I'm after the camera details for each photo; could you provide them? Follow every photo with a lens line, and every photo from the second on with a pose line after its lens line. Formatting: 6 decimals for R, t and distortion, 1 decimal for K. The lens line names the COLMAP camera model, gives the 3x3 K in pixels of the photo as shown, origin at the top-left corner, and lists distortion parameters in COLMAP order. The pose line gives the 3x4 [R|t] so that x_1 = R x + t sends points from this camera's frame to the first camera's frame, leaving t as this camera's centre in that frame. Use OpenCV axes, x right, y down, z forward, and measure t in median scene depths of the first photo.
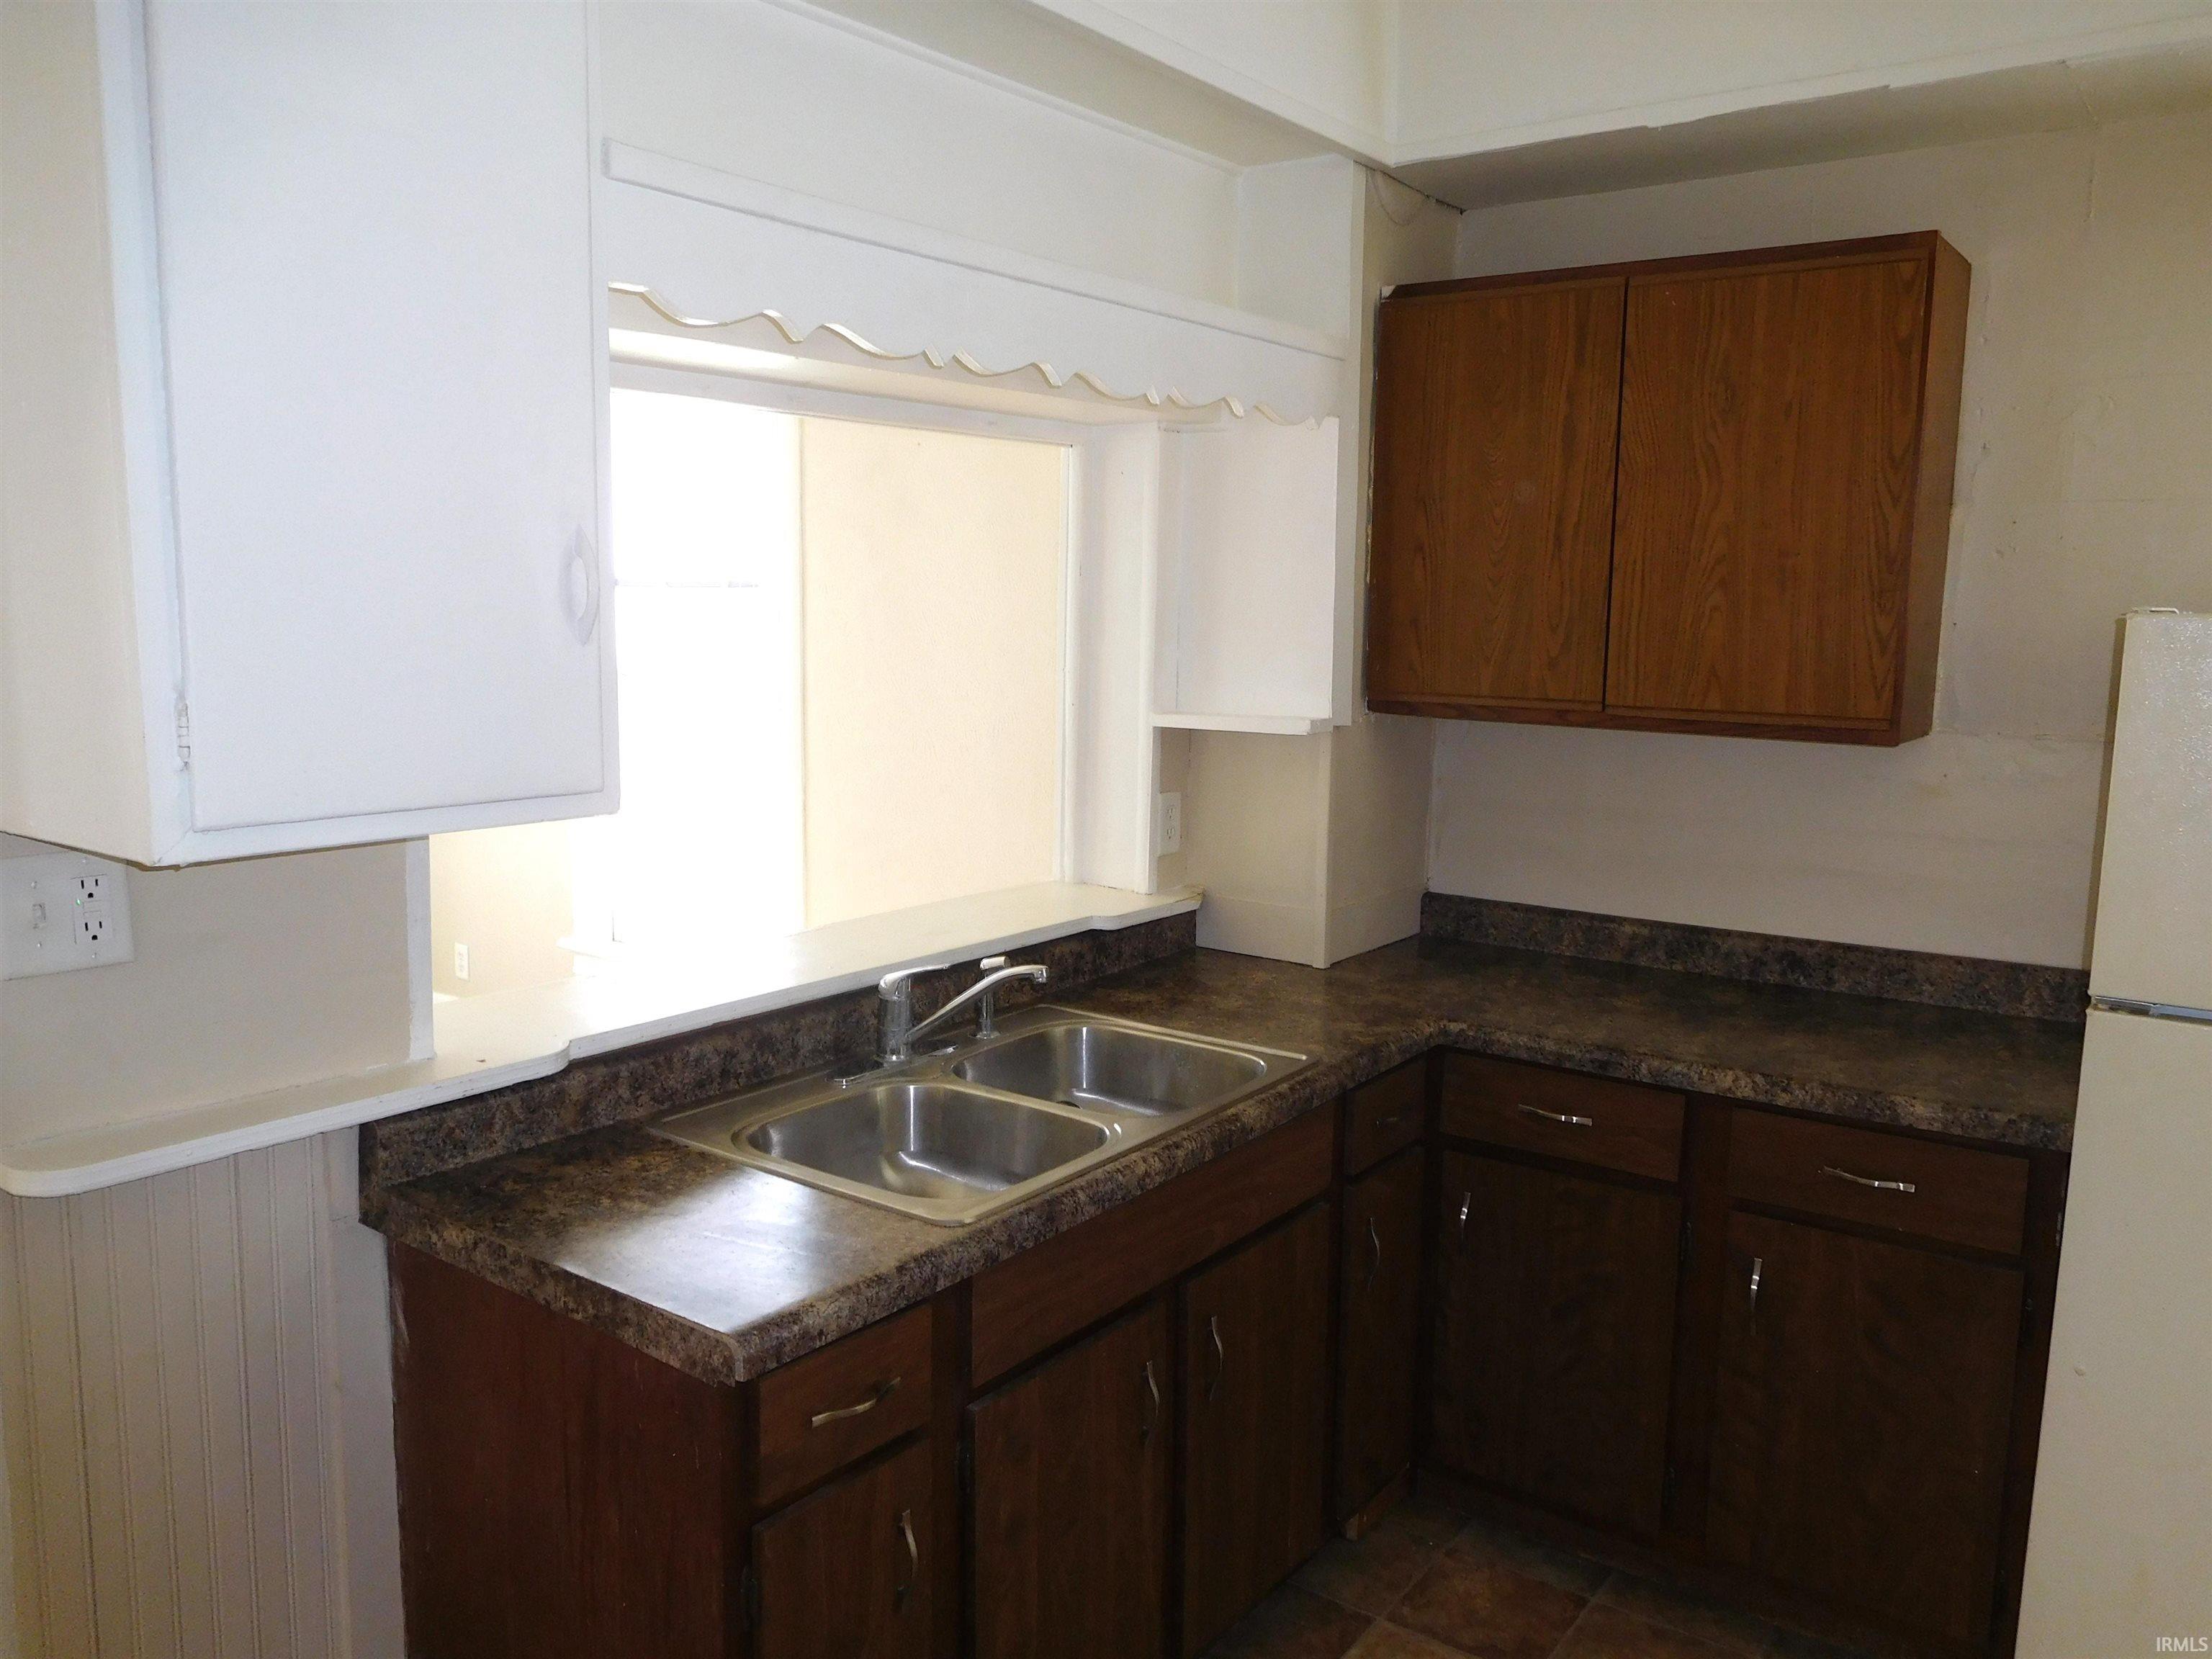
lens RADIAL K [[1651.9, 0, 1102.7], [0, 1651.9, 824.8], [0, 0, 1]] dist [-0.013728, 0.001770]
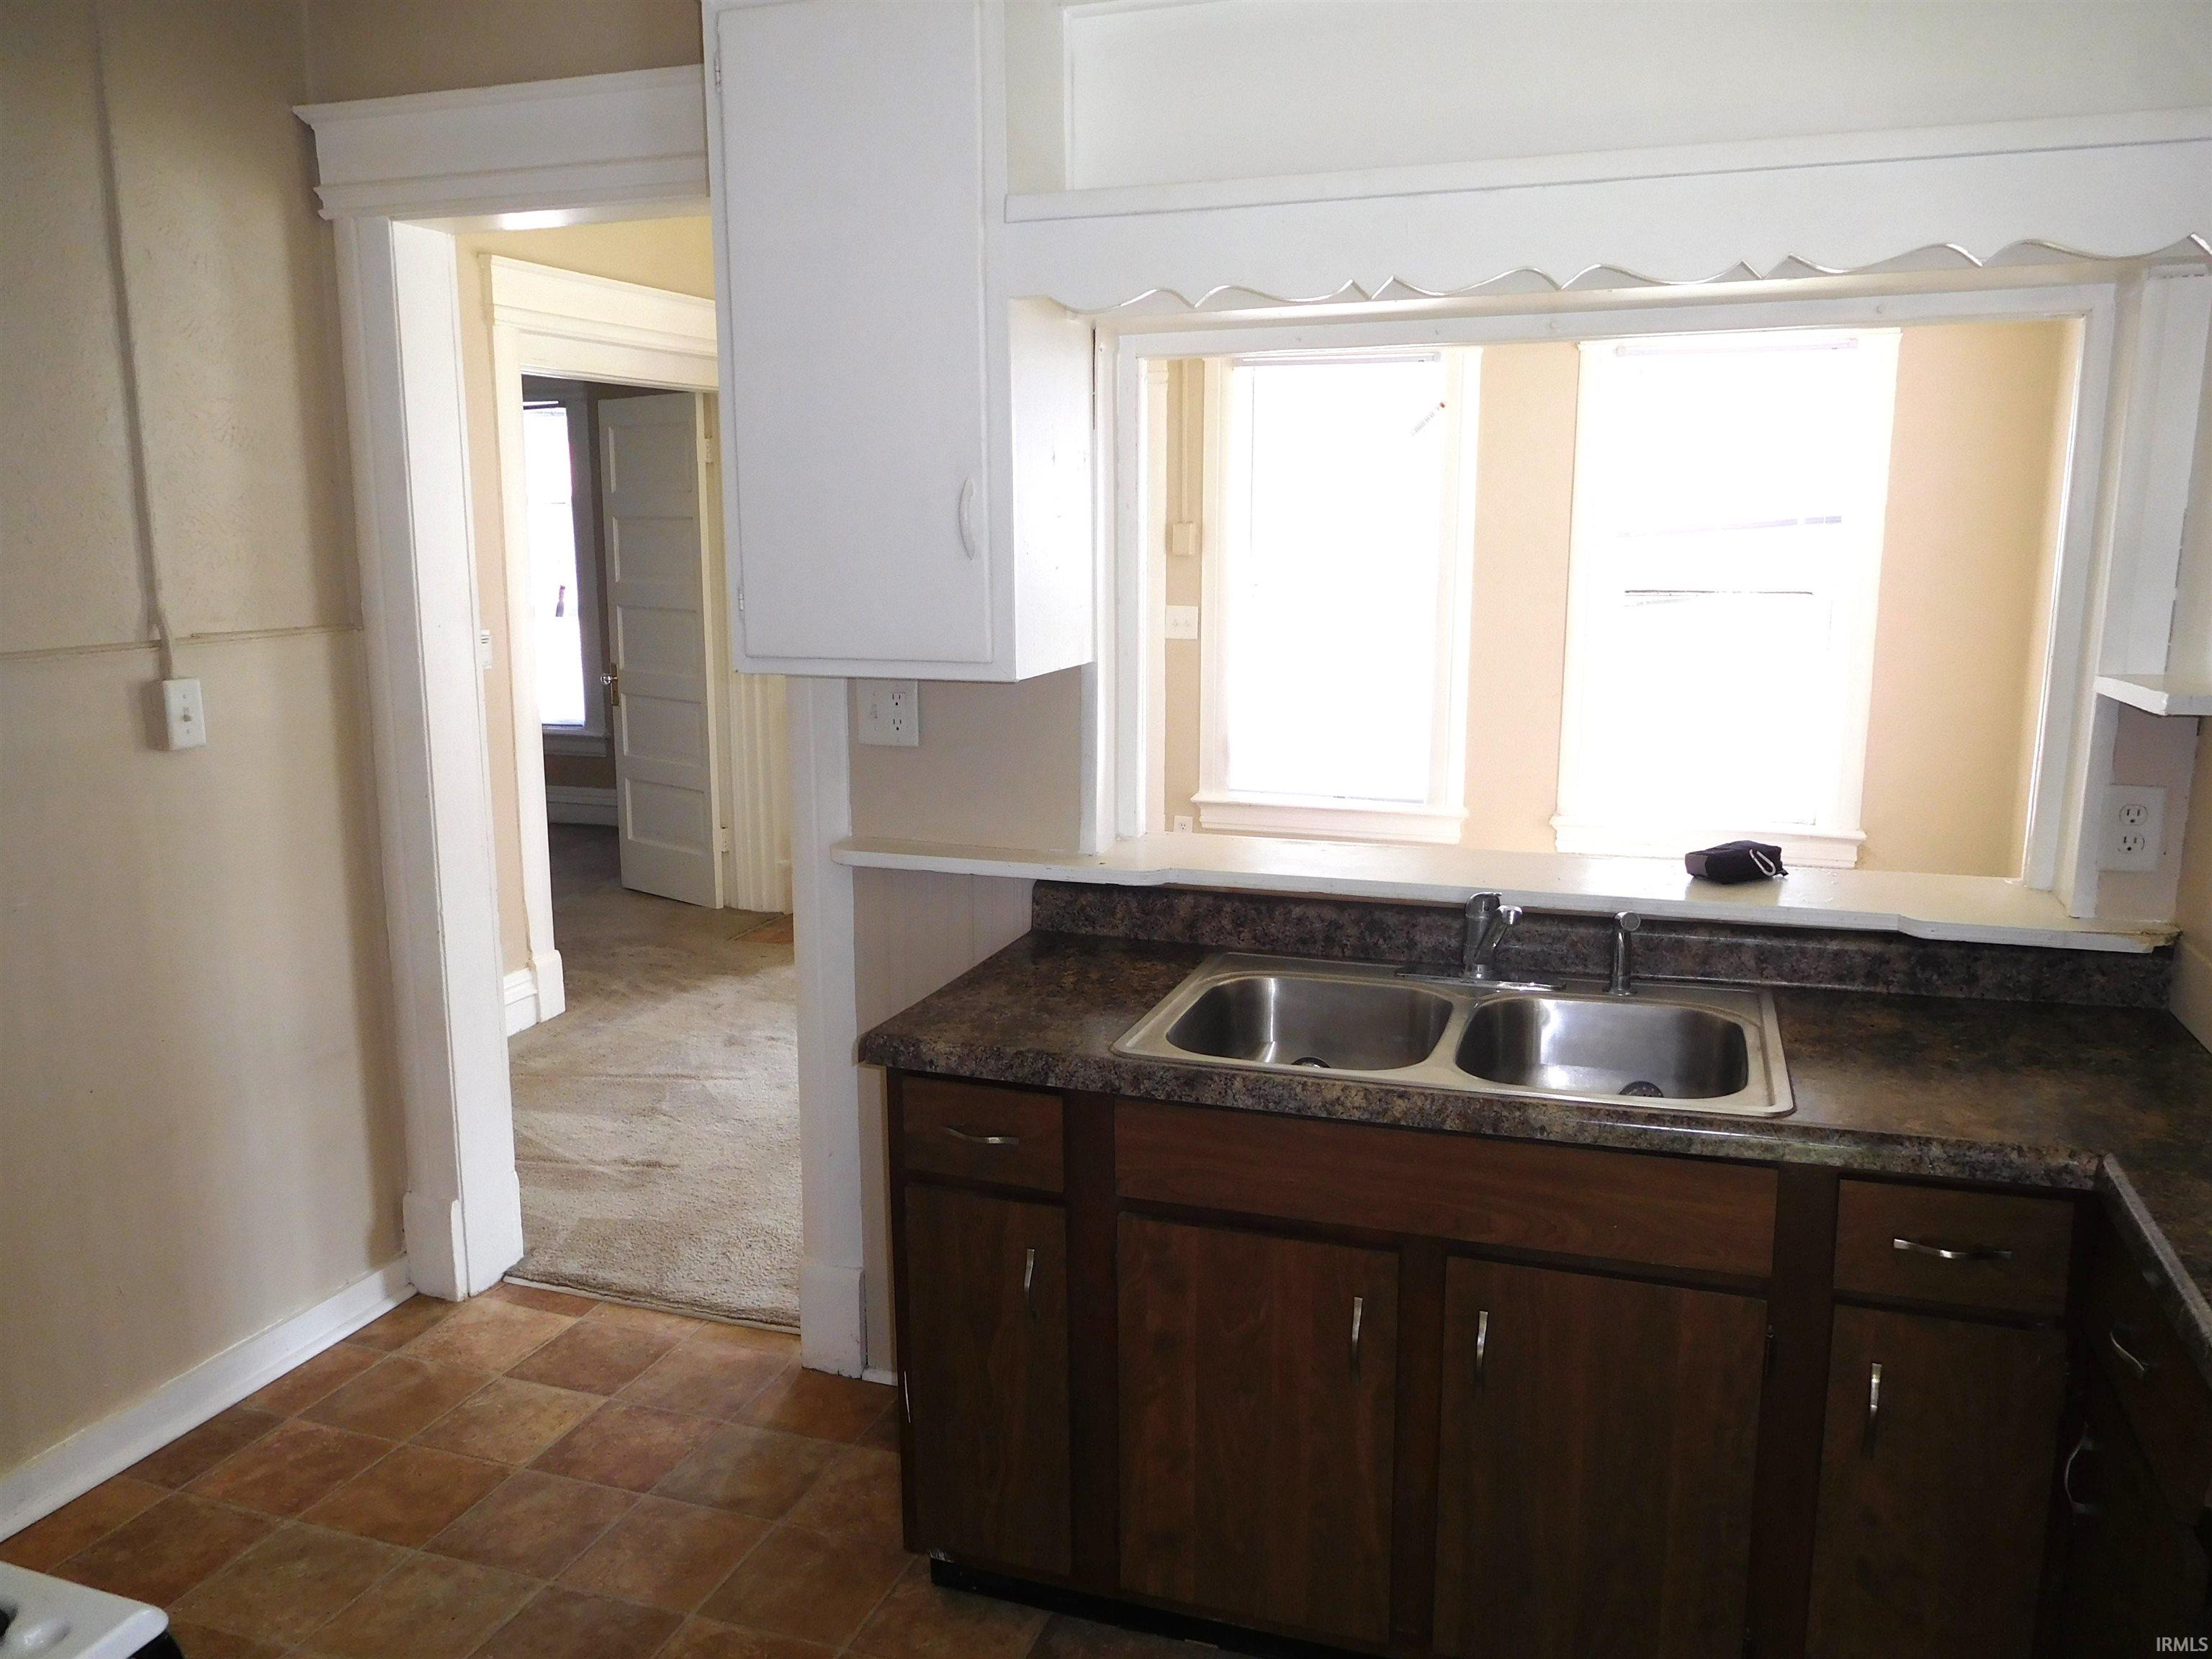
lens RADIAL K [[1651.9, 0, 1099.7], [0, 1651.9, 834.0], [0, 0, 1]] dist [-0.013728, 0.001770]
pose [[0.291146, 0.158508, -0.943456, 0.846414], [-0.117548, 0.984633, 0.129151, -0.055246], [0.949429, 0.073300, 0.305305, 0.517694]]
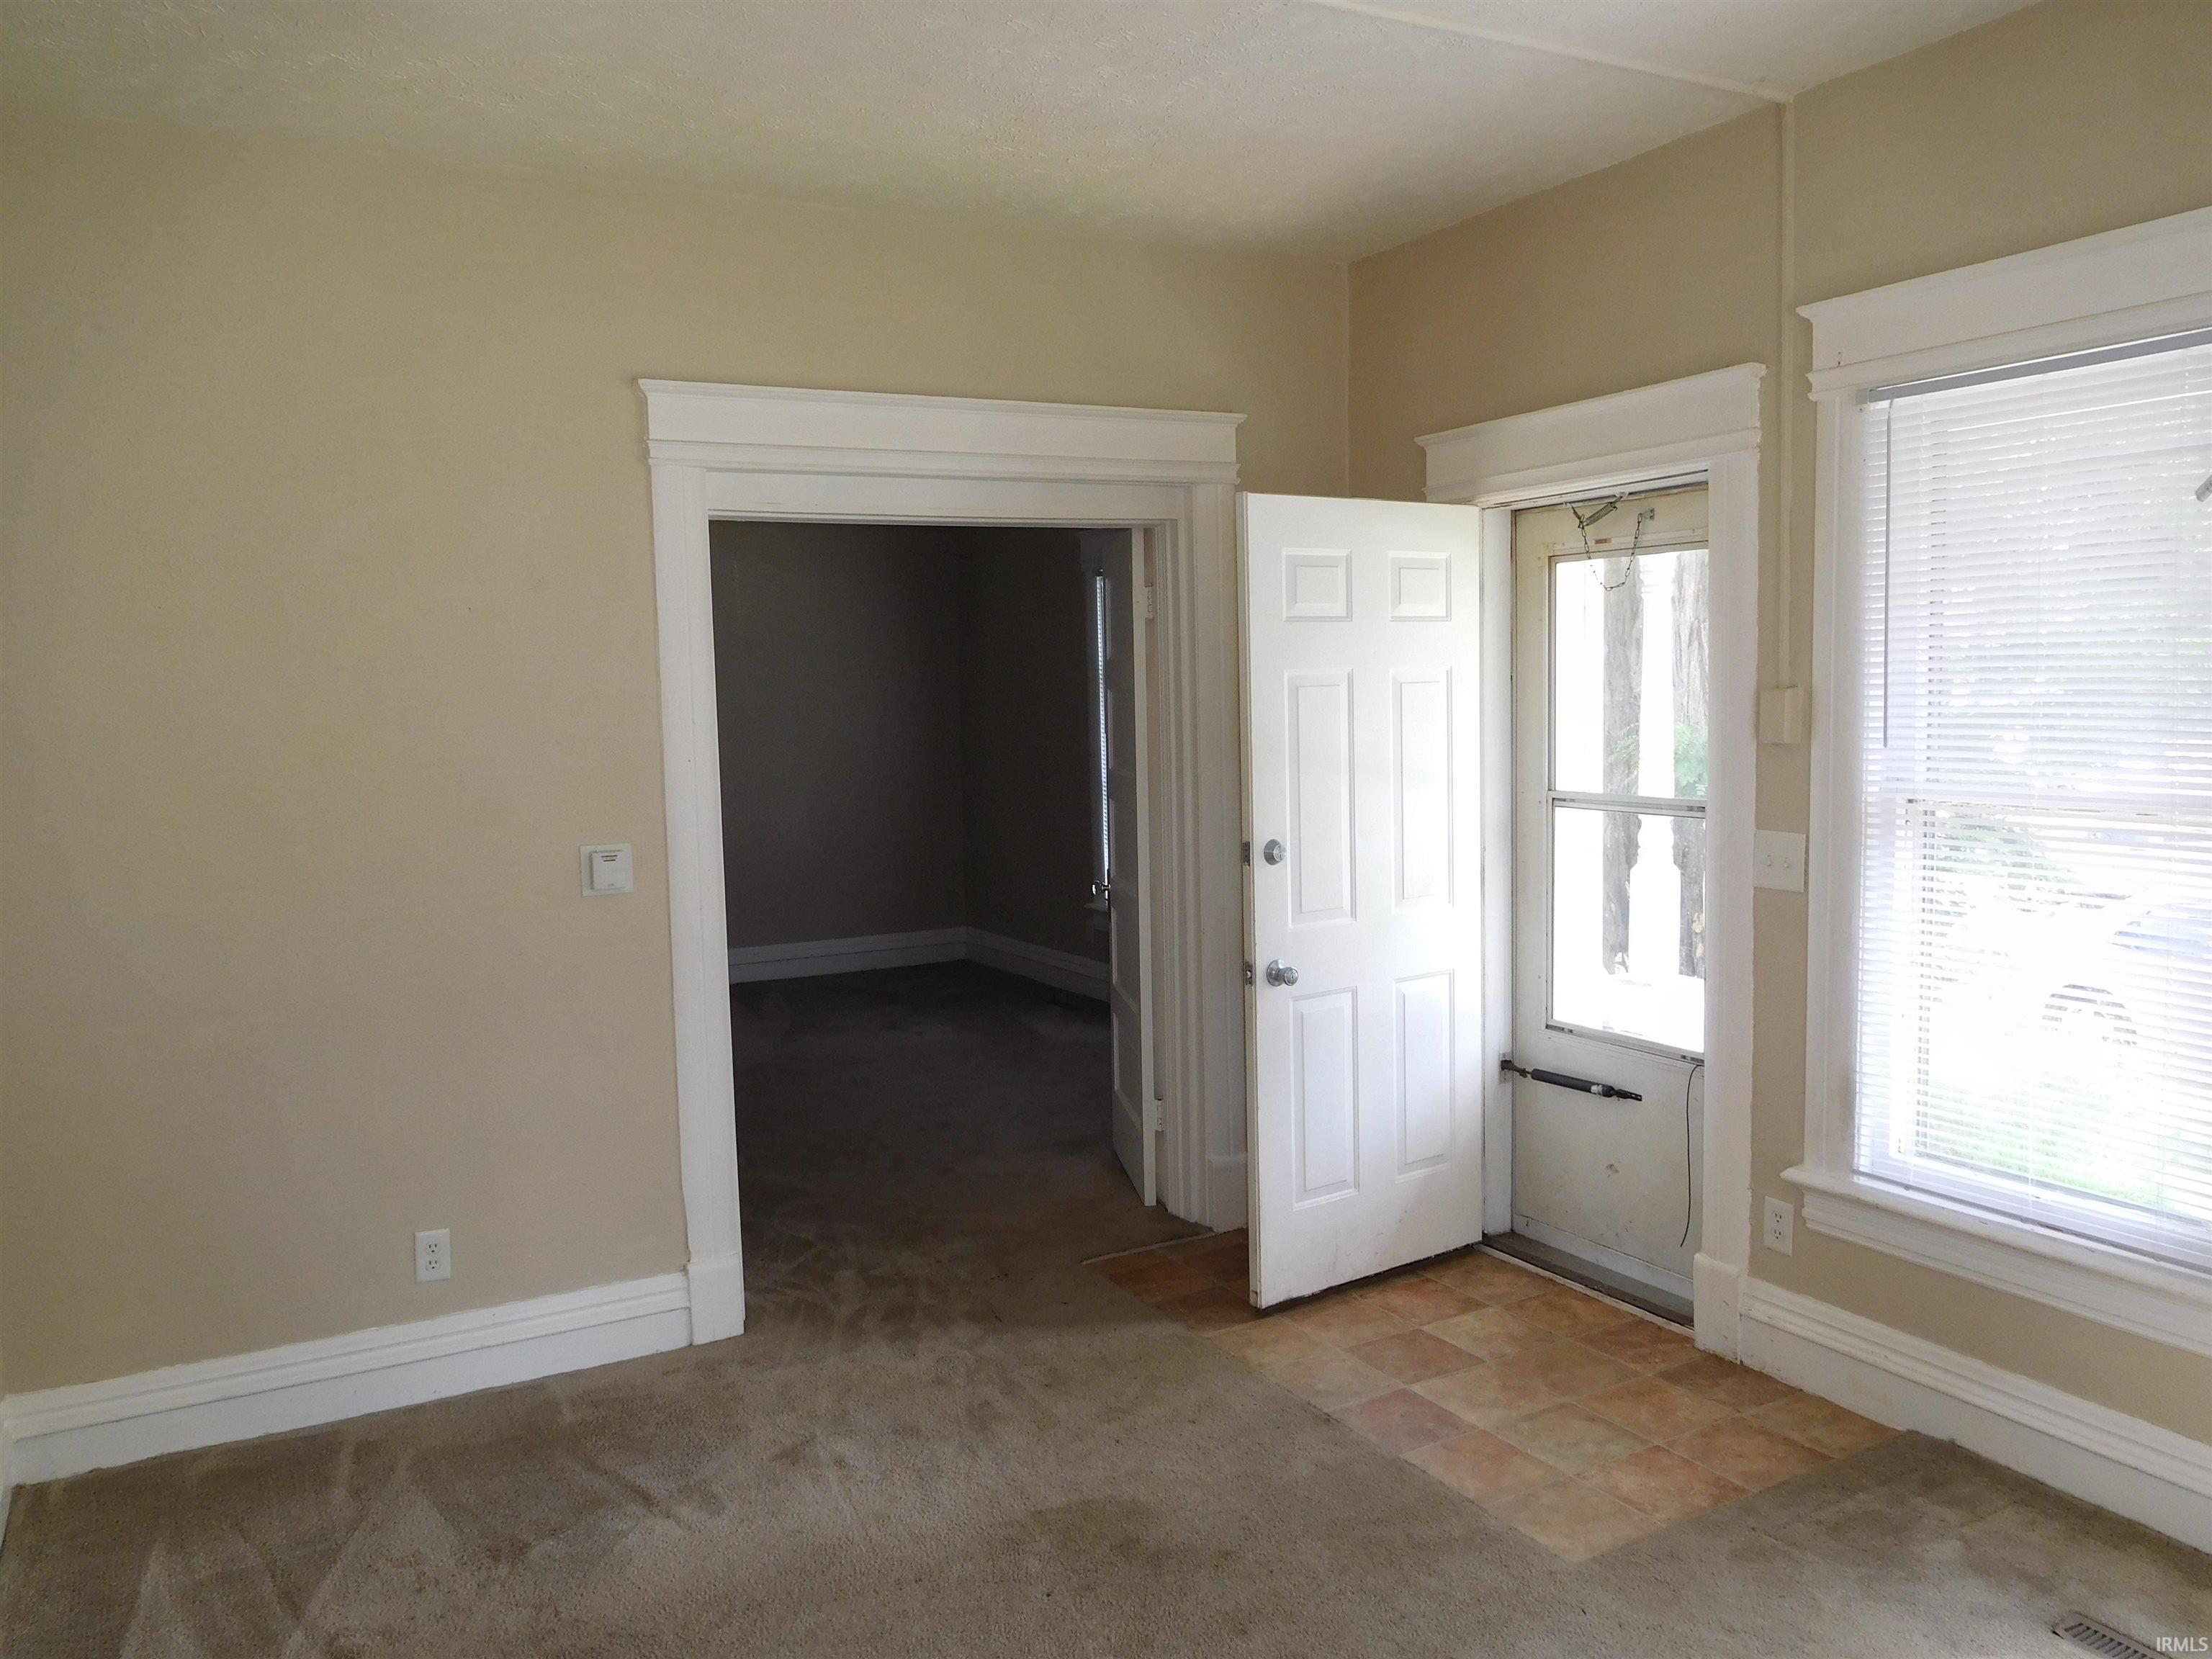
lens RADIAL K [[1651.9, 0, 1103.7], [0, 1651.9, 824.4], [0, 0, 1]] dist [-0.013728, 0.001770]
pose [[-0.416337, 0.063688, -0.906977, 0.423186], [-0.104130, 0.987640, 0.117152, -0.126349], [0.903228, 0.143218, -0.404559, 0.965525]]
